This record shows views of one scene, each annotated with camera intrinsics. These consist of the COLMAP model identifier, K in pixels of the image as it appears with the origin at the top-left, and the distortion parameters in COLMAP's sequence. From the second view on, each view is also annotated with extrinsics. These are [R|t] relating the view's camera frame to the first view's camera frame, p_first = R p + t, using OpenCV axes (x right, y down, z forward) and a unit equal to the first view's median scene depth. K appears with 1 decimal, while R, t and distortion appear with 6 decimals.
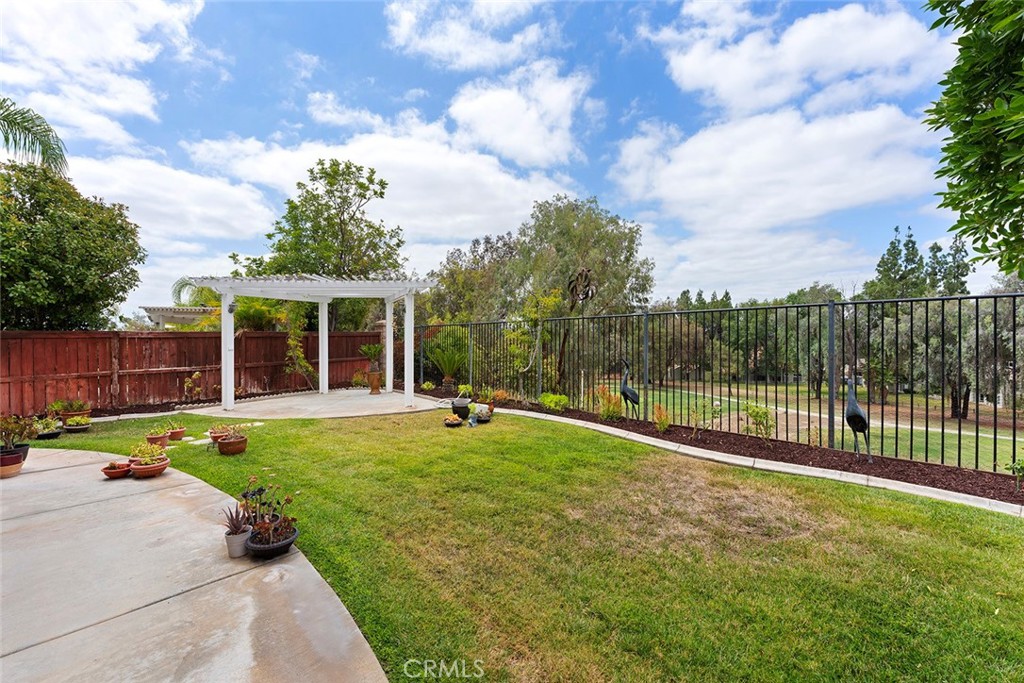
lens RADIAL K [[413.0, 0, 510.6], [0, 413.0, 345.5], [0, 0, 1]] dist [0.000680, -0.000197]
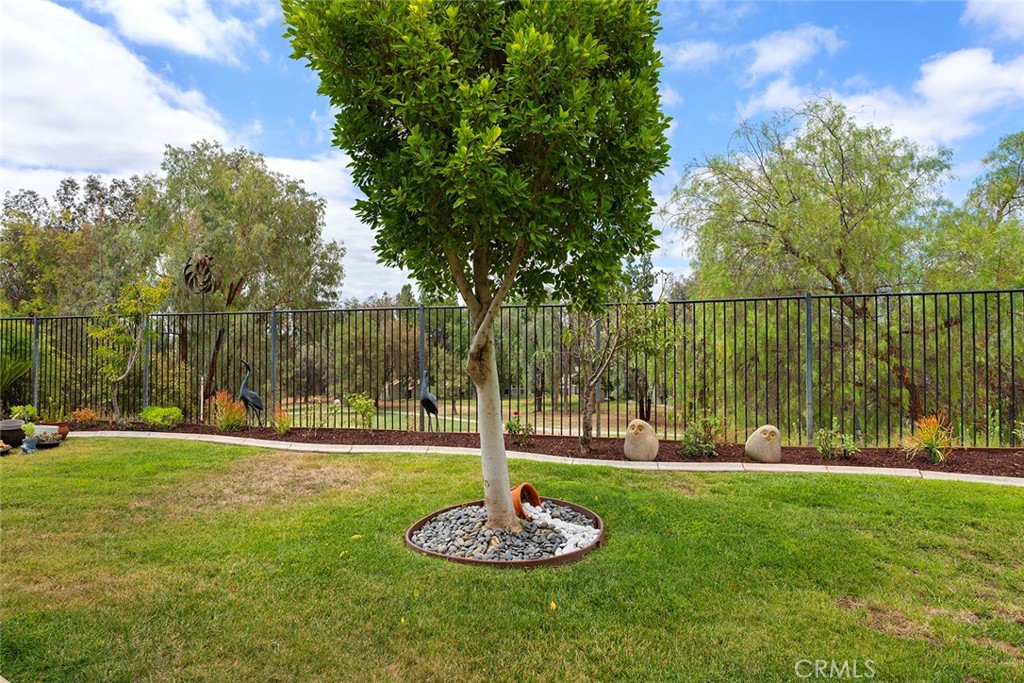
lens RADIAL K [[572.1, 0, 512.0], [0, 572.1, 341.5], [0, 0, 1]] dist [-0.001318, 0.000102]
pose [[0.841307, 0.004778, 0.540537, 0.006714], [0.009198, 0.999690, -0.023153, 0.002017], [-0.540480, 0.024451, 0.841002, -0.027786]]
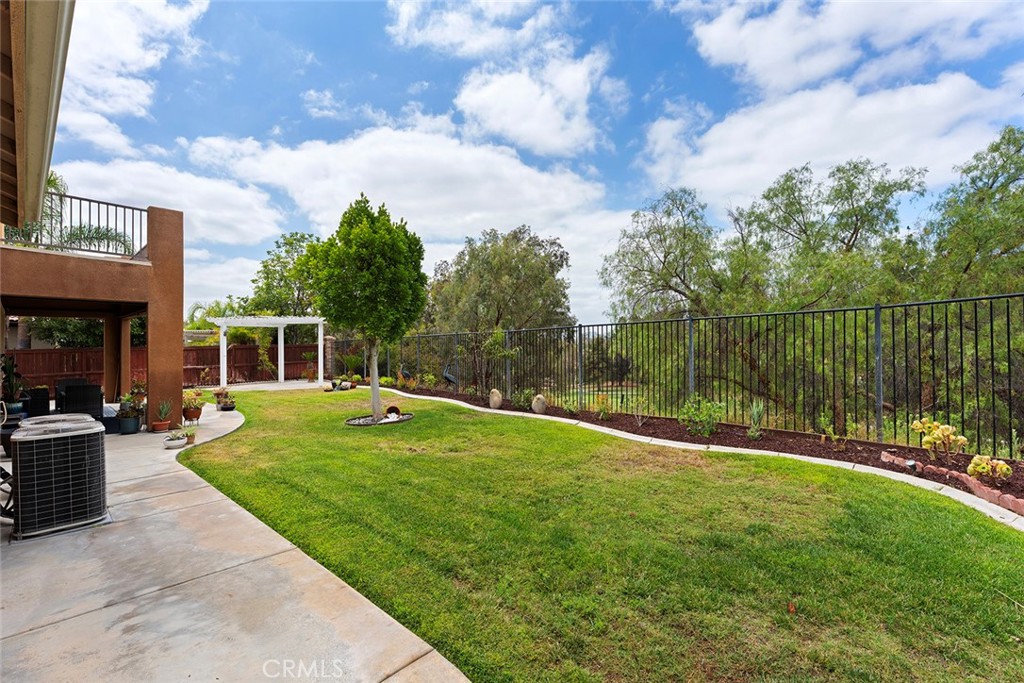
lens RADIAL K [[455.8, 0, 485.4], [0, 455.8, 345.8], [0, 0, 1]] dist [0.097787, -0.063042]
pose [[0.995469, -0.004344, -0.094983, 0.069066], [0.002413, 0.999788, -0.020435, 0.001200], [0.095051, 0.020113, 0.995269, -0.098636]]
